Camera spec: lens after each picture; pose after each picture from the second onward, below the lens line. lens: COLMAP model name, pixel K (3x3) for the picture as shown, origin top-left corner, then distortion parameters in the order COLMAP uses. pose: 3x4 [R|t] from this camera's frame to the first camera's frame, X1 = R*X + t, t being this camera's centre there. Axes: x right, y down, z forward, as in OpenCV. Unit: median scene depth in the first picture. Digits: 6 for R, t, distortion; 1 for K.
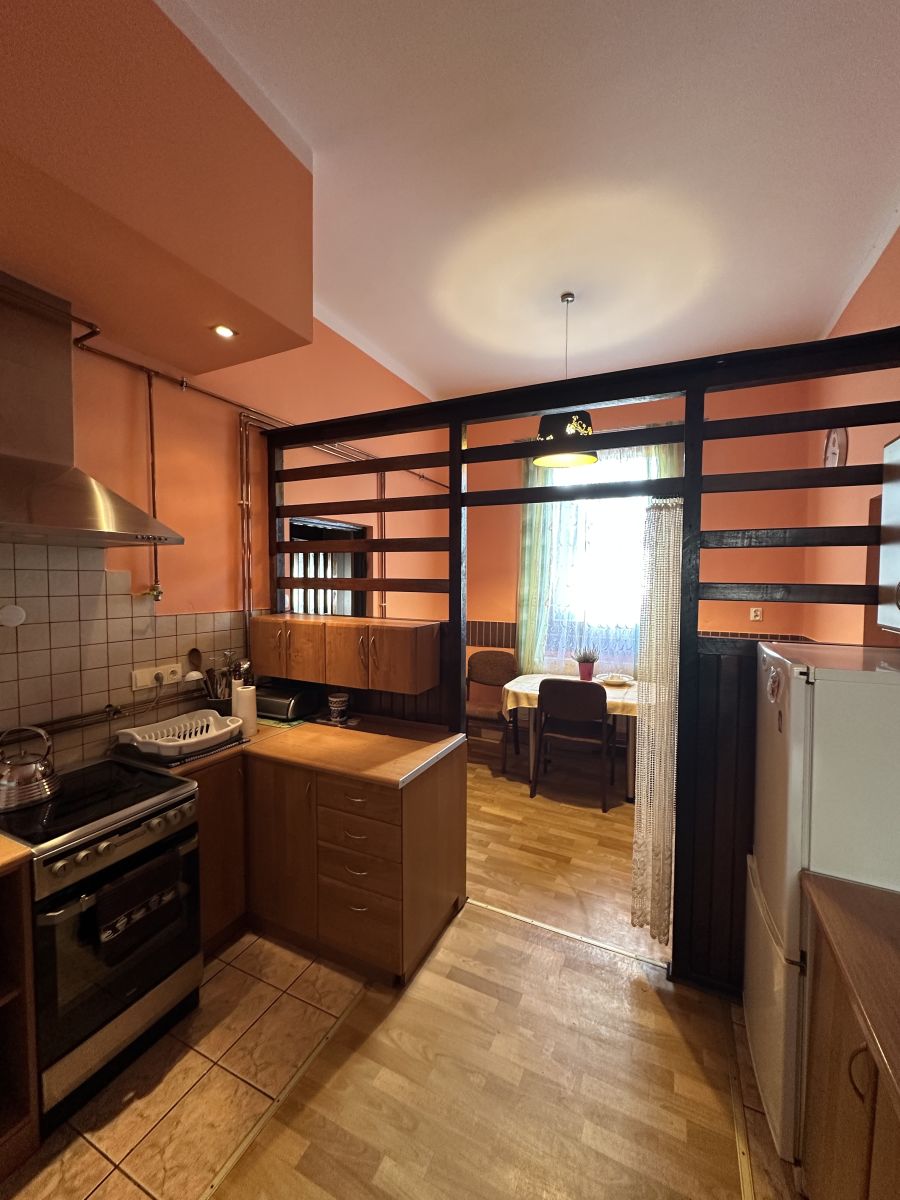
lens RADIAL K [[478.3, 0, 451.1], [0, 478.3, 603.0], [0, 0, 1]] dist [-0.001629, 0.000359]
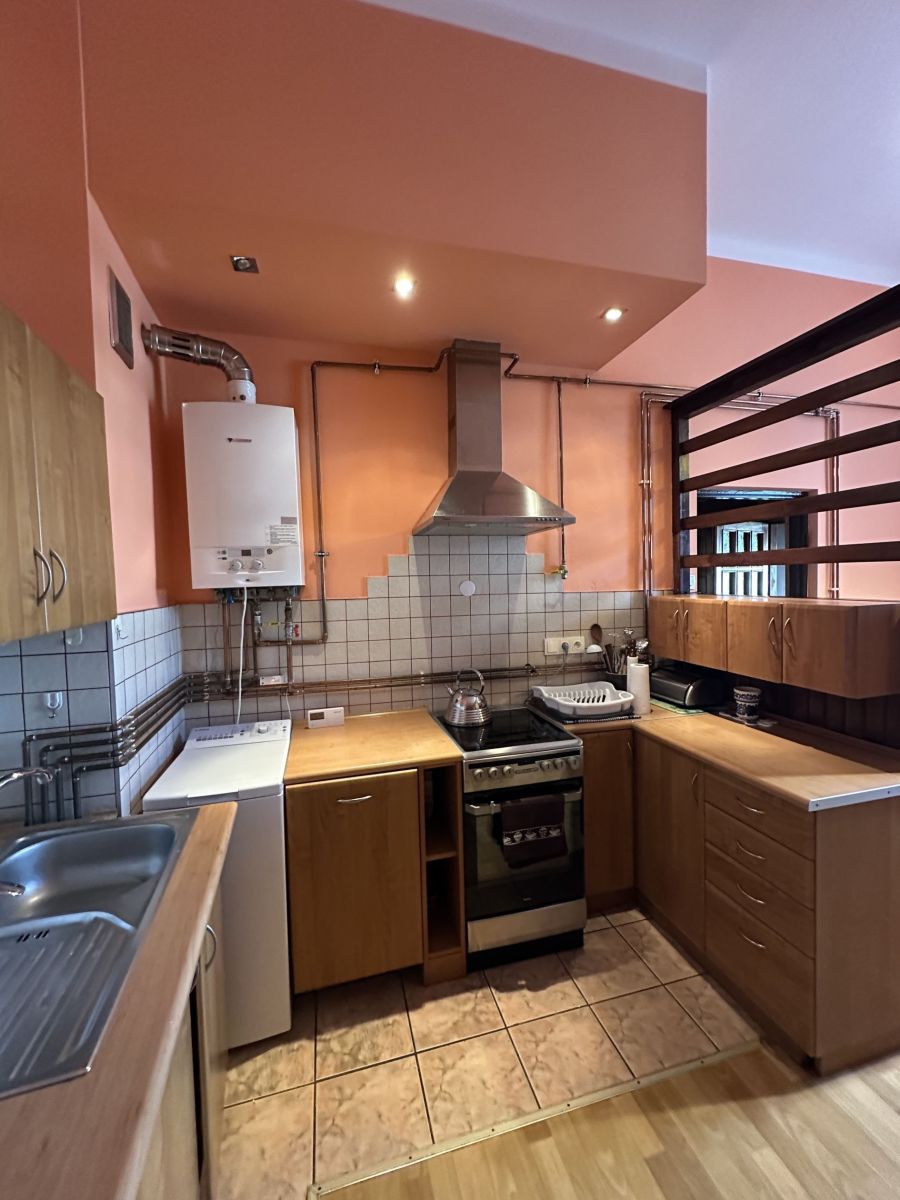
lens RADIAL K [[478.3, 0, 444.7], [0, 478.3, 599.9], [0, 0, 1]] dist [-0.001629, 0.000359]
pose [[0.643099, 0.012492, -0.765681, 0.086030], [-0.011317, 0.999913, 0.006808, 0.045490], [0.765699, 0.004287, 0.643185, 0.052976]]
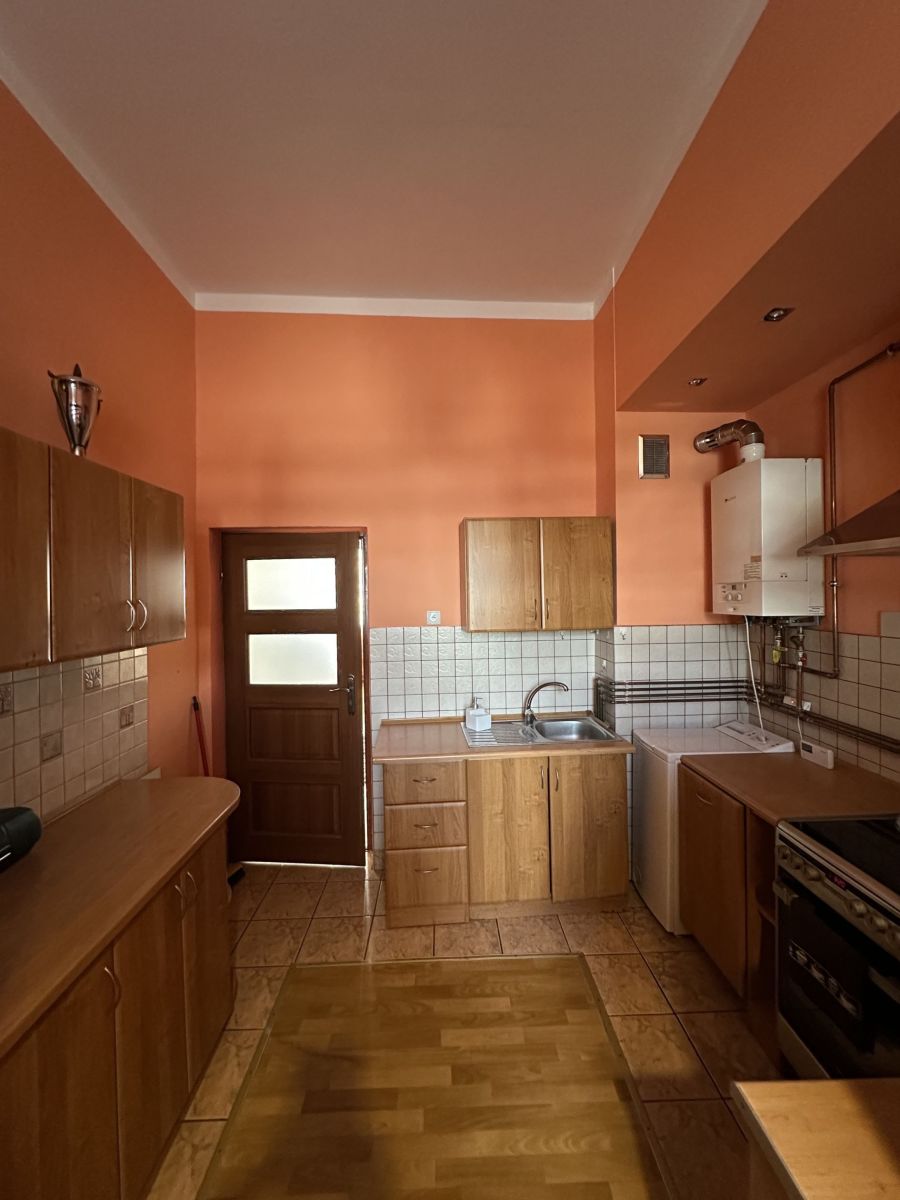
lens RADIAL K [[478.3, 0, 452.3], [0, 478.3, 596.9], [0, 0, 1]] dist [-0.001629, 0.000359]
pose [[-0.893637, 0.015217, -0.448532, 0.264060], [-0.008158, 0.998709, 0.050136, -0.068116], [0.448716, 0.048463, -0.892360, 1.118416]]
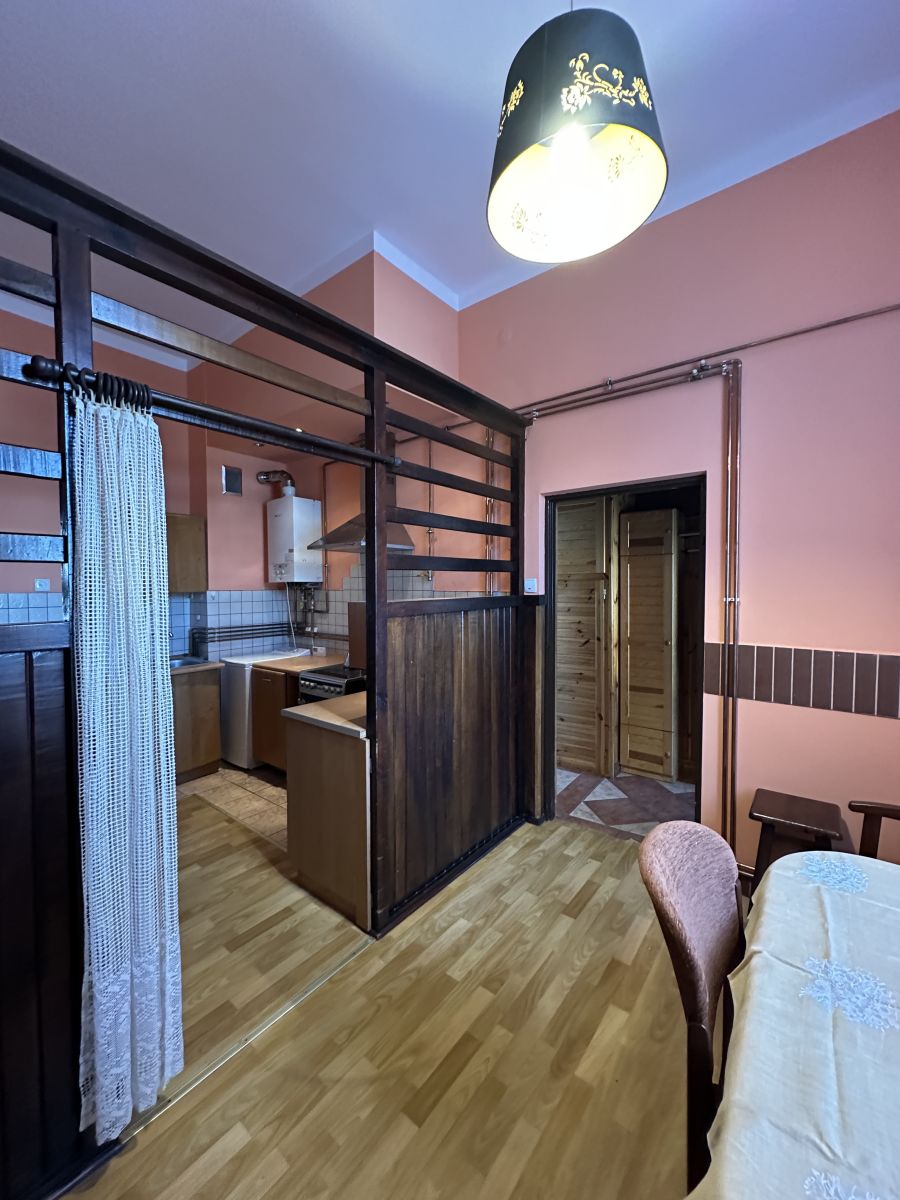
lens RADIAL K [[478.3, 0, 451.1], [0, 478.3, 600.2], [0, 0, 1]] dist [-0.001629, 0.000359]
pose [[-0.225001, 0.032847, -0.973805, 0.970190], [-0.041367, 0.998208, 0.043228, -0.012042], [0.973480, 0.050010, -0.223239, 1.567804]]
